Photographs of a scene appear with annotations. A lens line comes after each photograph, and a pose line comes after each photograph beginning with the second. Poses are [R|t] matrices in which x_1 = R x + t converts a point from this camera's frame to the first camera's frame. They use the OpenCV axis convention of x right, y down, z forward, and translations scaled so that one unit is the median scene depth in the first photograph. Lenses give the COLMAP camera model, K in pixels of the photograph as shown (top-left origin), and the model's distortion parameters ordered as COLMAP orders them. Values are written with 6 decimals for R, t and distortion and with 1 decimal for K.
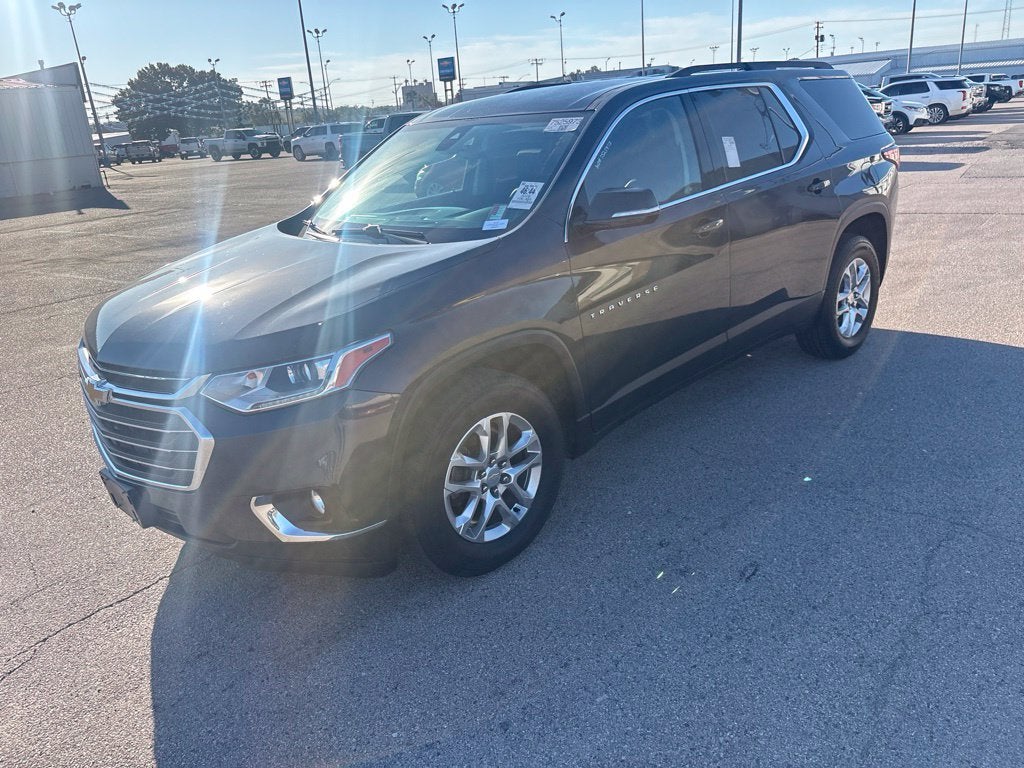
lens RADIAL K [[779.4, 0, 509.6], [0, 779.4, 358.1], [0, 0, 1]] dist [0.068593, -0.082633]
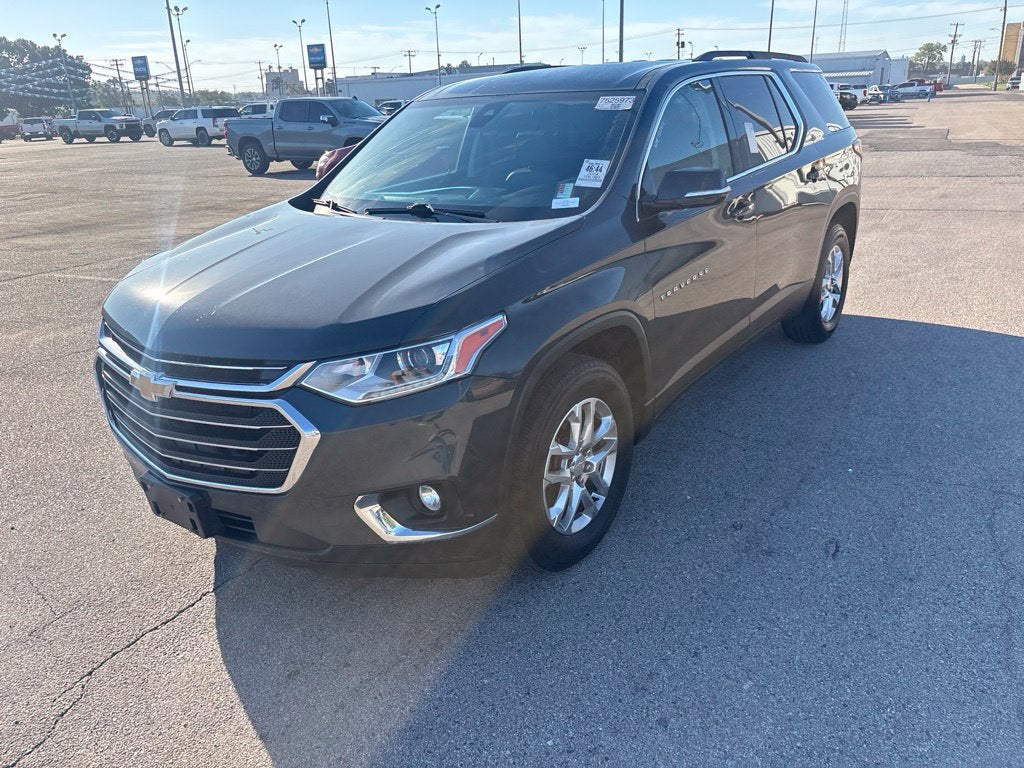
lens RADIAL K [[776.5, 0, 513.9], [0, 776.5, 356.8], [0, 0, 1]] dist [0.080739, -0.097852]
pose [[0.986349, -0.017114, 0.163775, -0.152505], [0.016160, 0.999844, 0.007154, 0.006196], [-0.163872, -0.004410, 0.986472, 0.041192]]
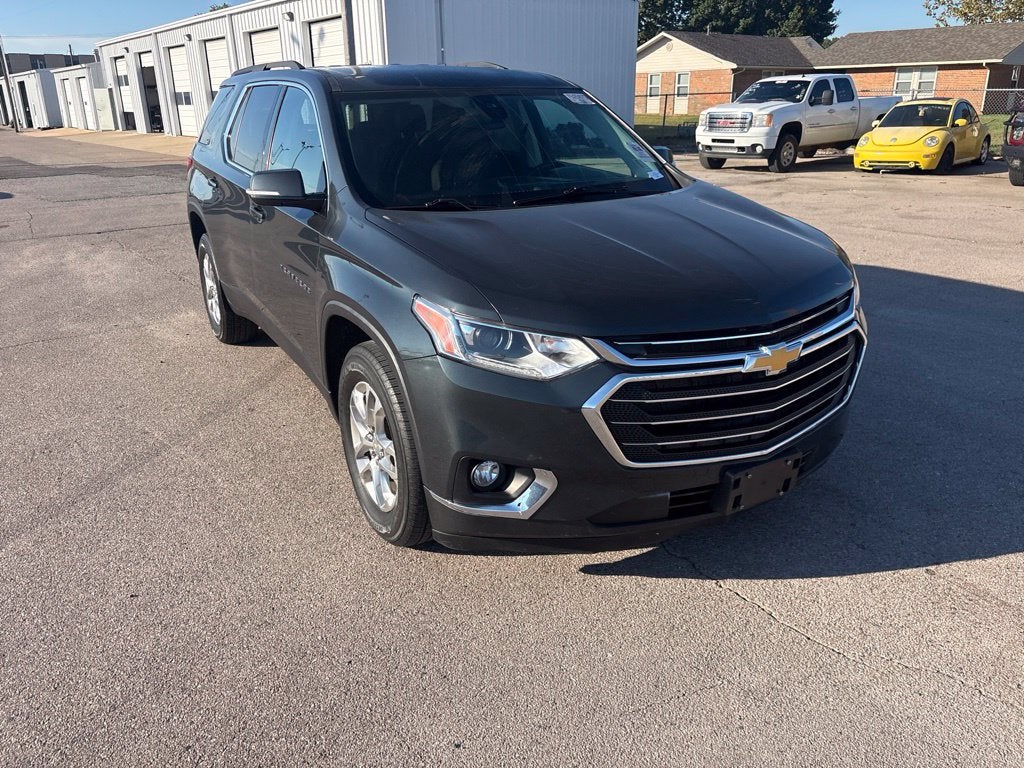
lens RADIAL K [[779.4, 0, 509.6], [0, 779.4, 358.1], [0, 0, 1]] dist [0.068593, -0.082633]
pose [[0.246472, -0.233530, 0.940593, -0.807617], [0.283577, 0.945436, 0.160424, -0.102712], [-0.926734, 0.227190, 0.299247, 0.580801]]
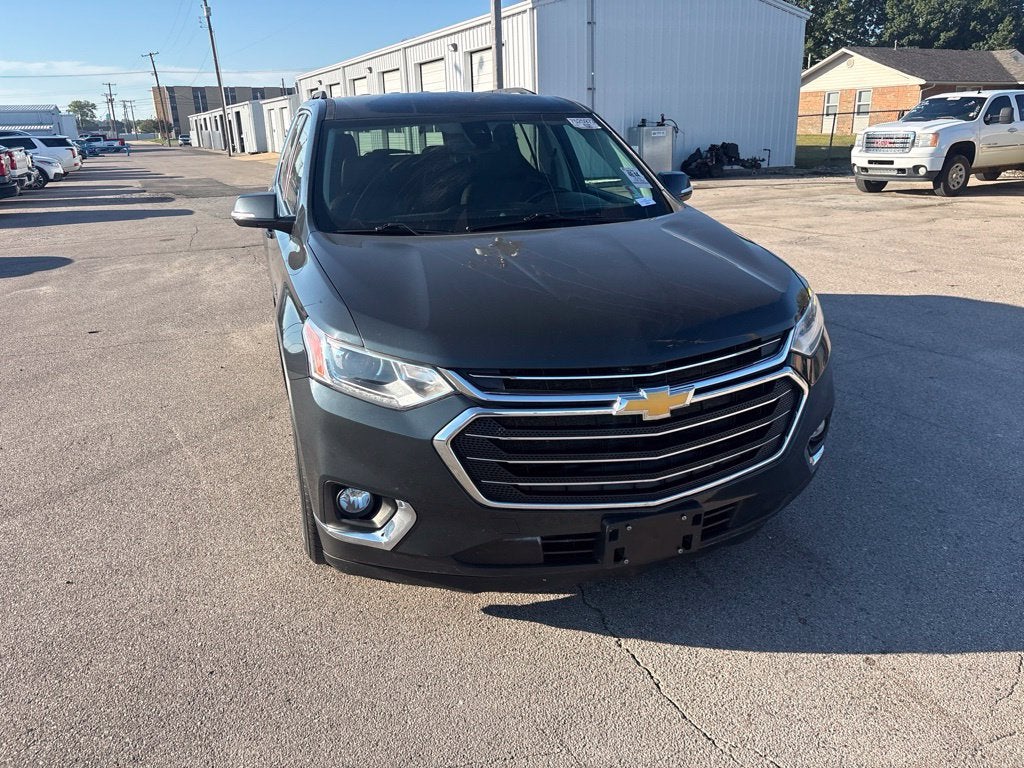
lens RADIAL K [[774.8, 0, 501.6], [0, 774.8, 350.0], [0, 0, 1]] dist [0.073683, -0.094112]
pose [[0.457401, -0.182925, 0.870243, -0.729625], [0.255862, 0.964304, 0.068215, -0.059046], [-0.851657, 0.191460, 0.487877, 0.425670]]
